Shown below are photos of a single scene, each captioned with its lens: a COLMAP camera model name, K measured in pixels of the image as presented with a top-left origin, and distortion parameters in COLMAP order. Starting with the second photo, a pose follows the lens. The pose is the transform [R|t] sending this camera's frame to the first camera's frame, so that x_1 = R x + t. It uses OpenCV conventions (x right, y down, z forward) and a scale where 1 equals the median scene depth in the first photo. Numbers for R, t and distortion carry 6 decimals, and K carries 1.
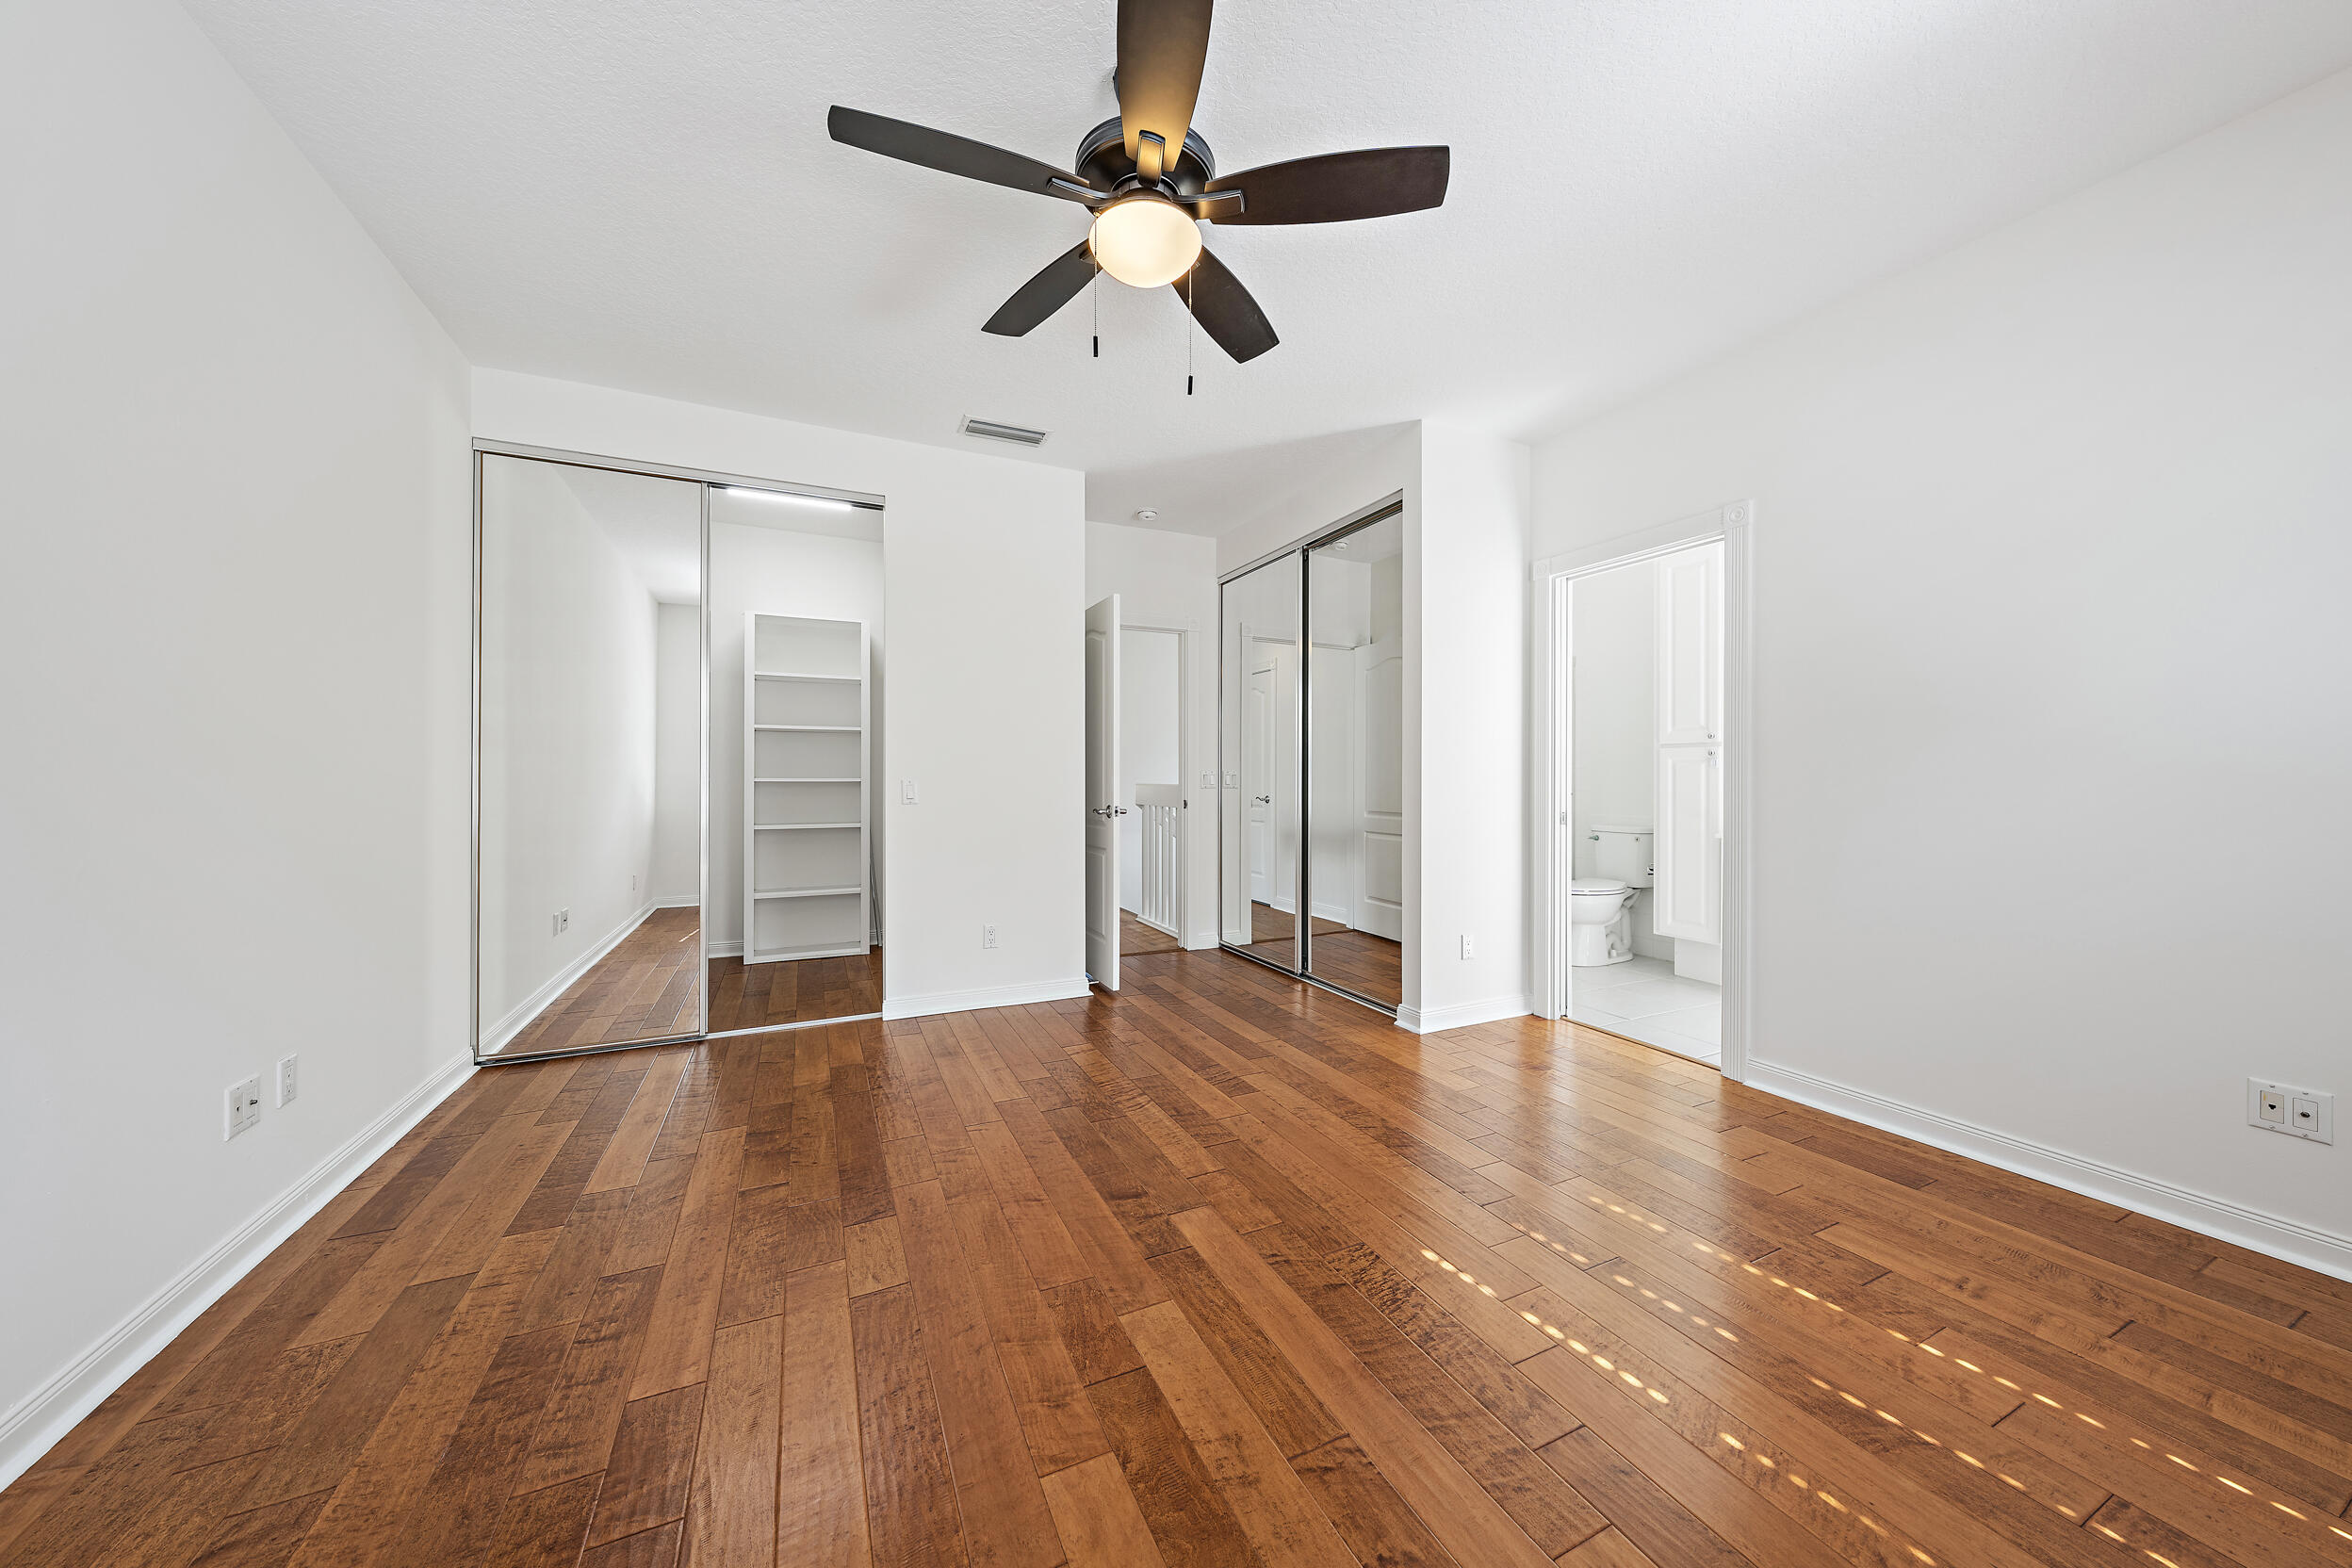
lens RADIAL K [[804.5, 0, 1177.7], [0, 804.5, 781.1], [0, 0, 1]] dist [-0.002134, -0.000220]
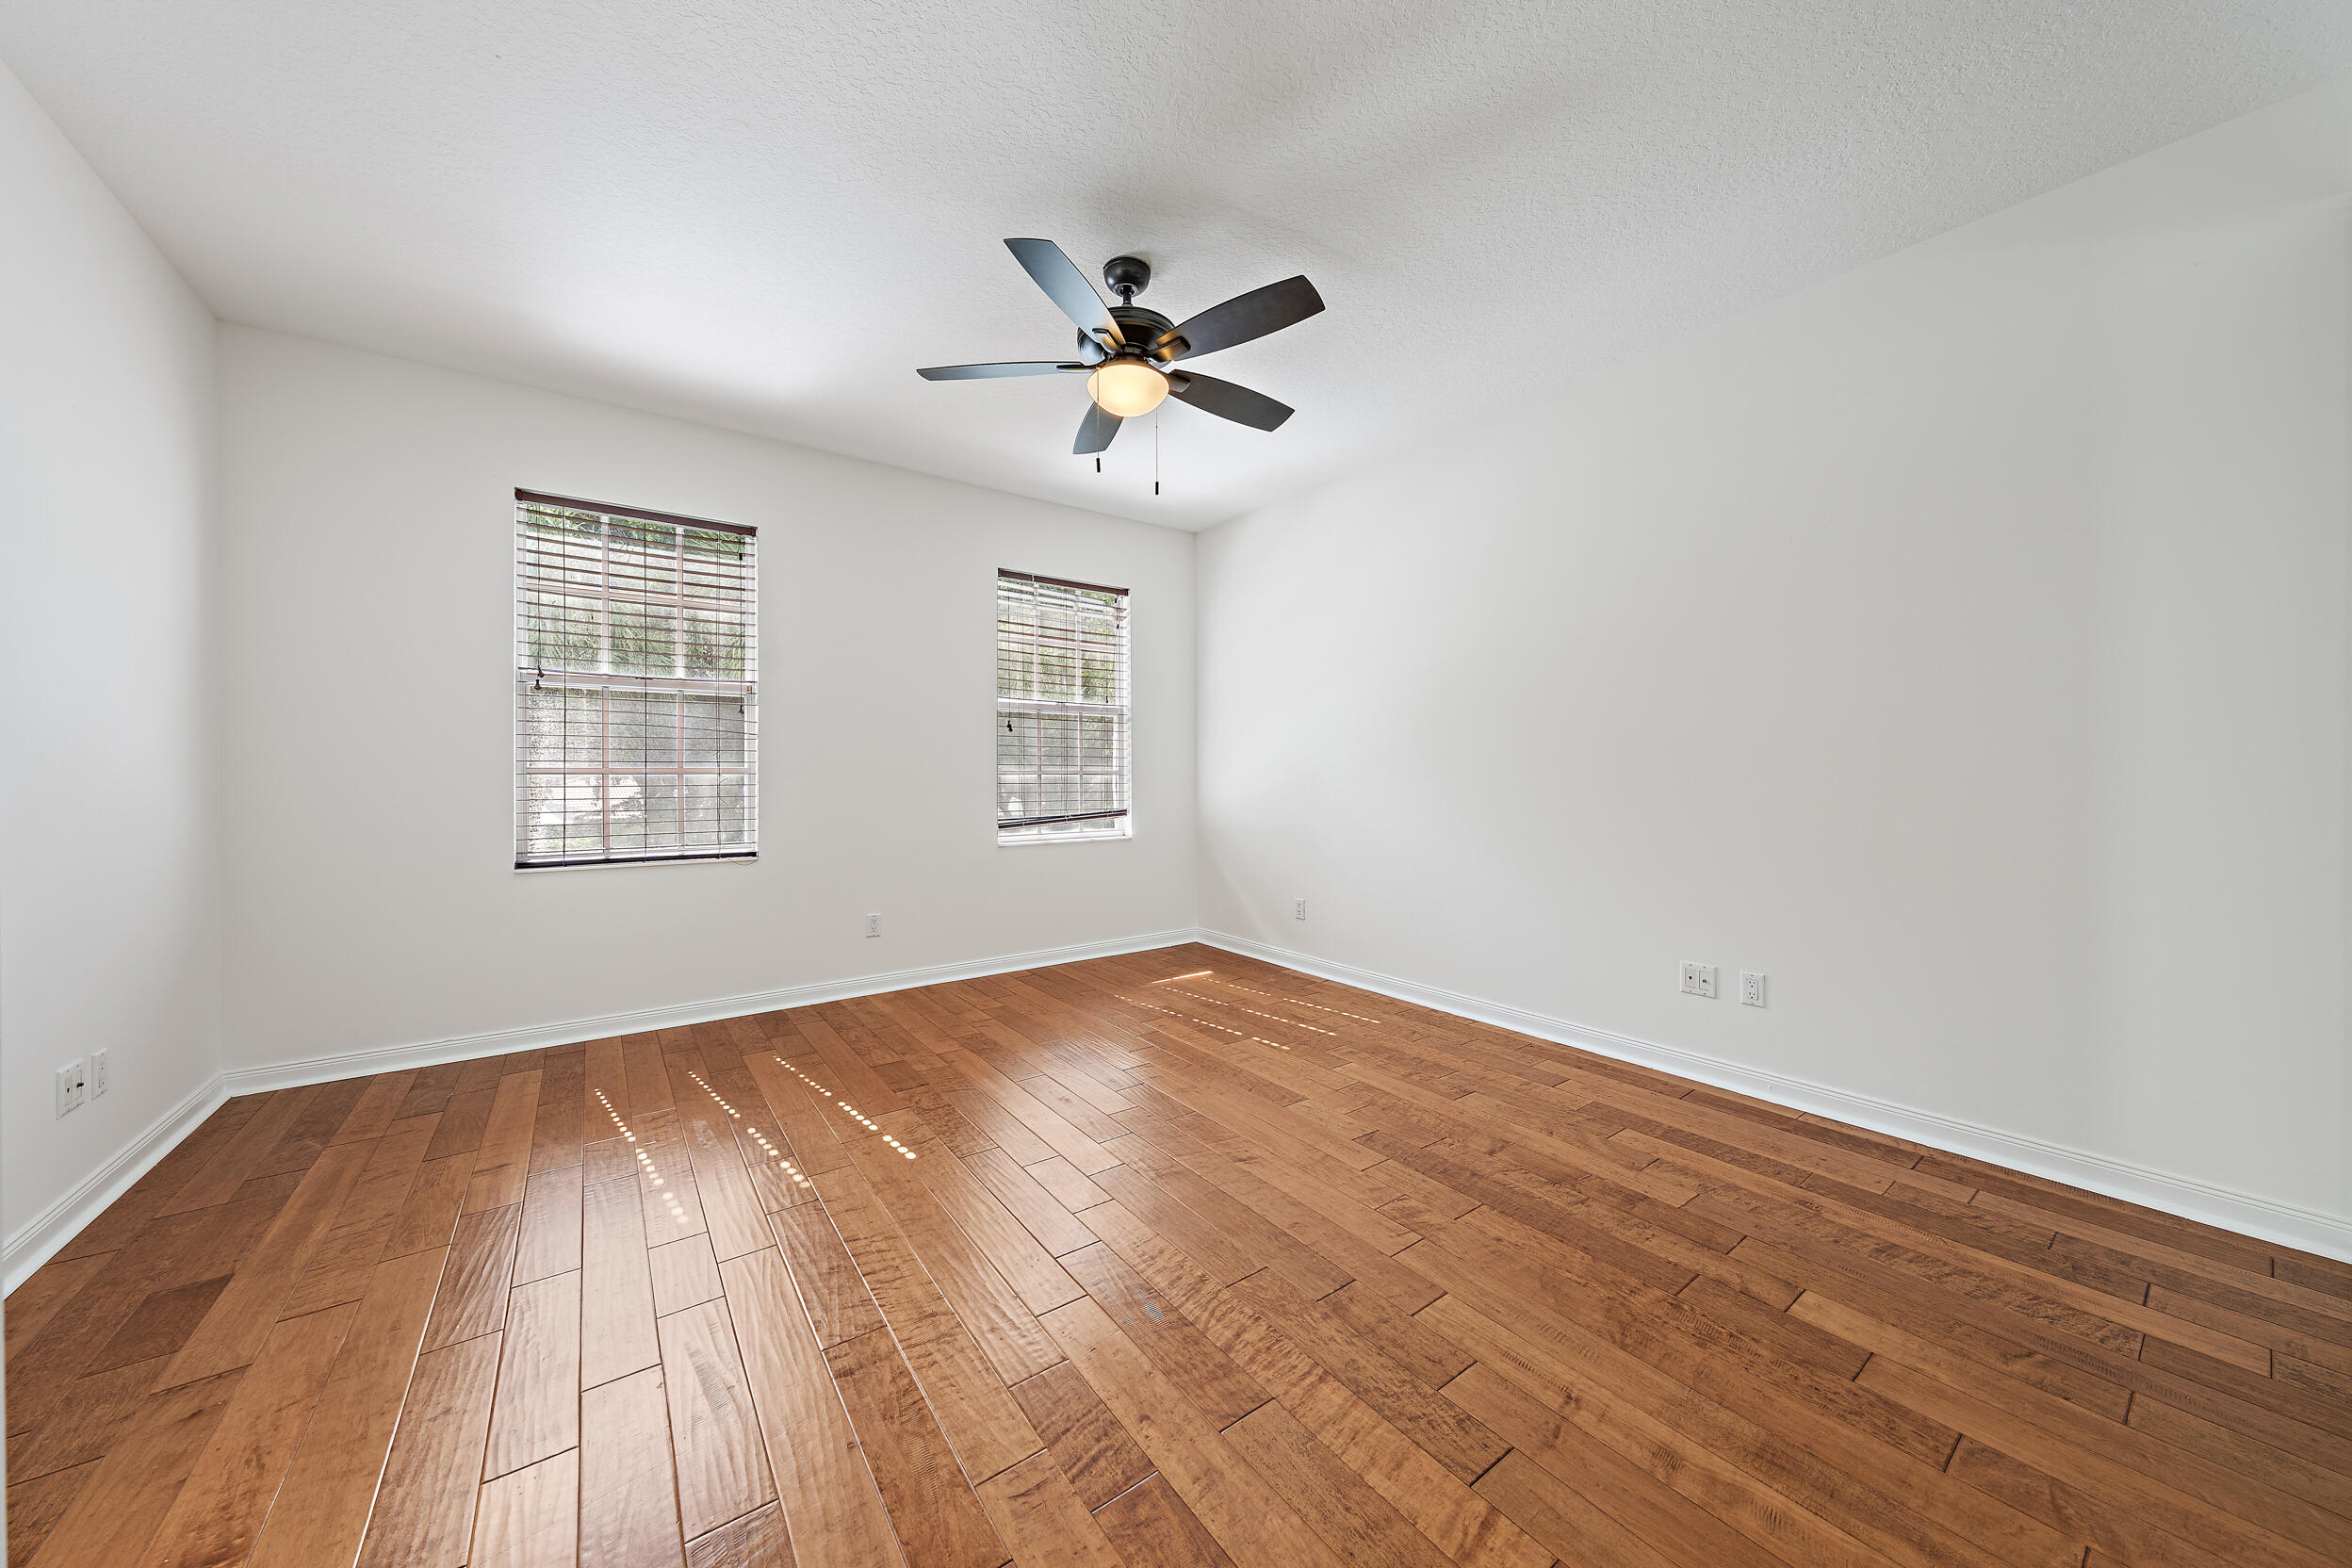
lens RADIAL K [[804.5, 0, 1175.0], [0, 804.5, 777.3], [0, 0, 1]] dist [-0.002134, -0.000220]
pose [[-0.982473, 0.003528, -0.186369, 0.119284], [0.002690, 0.999985, 0.004748, -0.003713], [0.186383, 0.004163, -0.982468, 1.991530]]
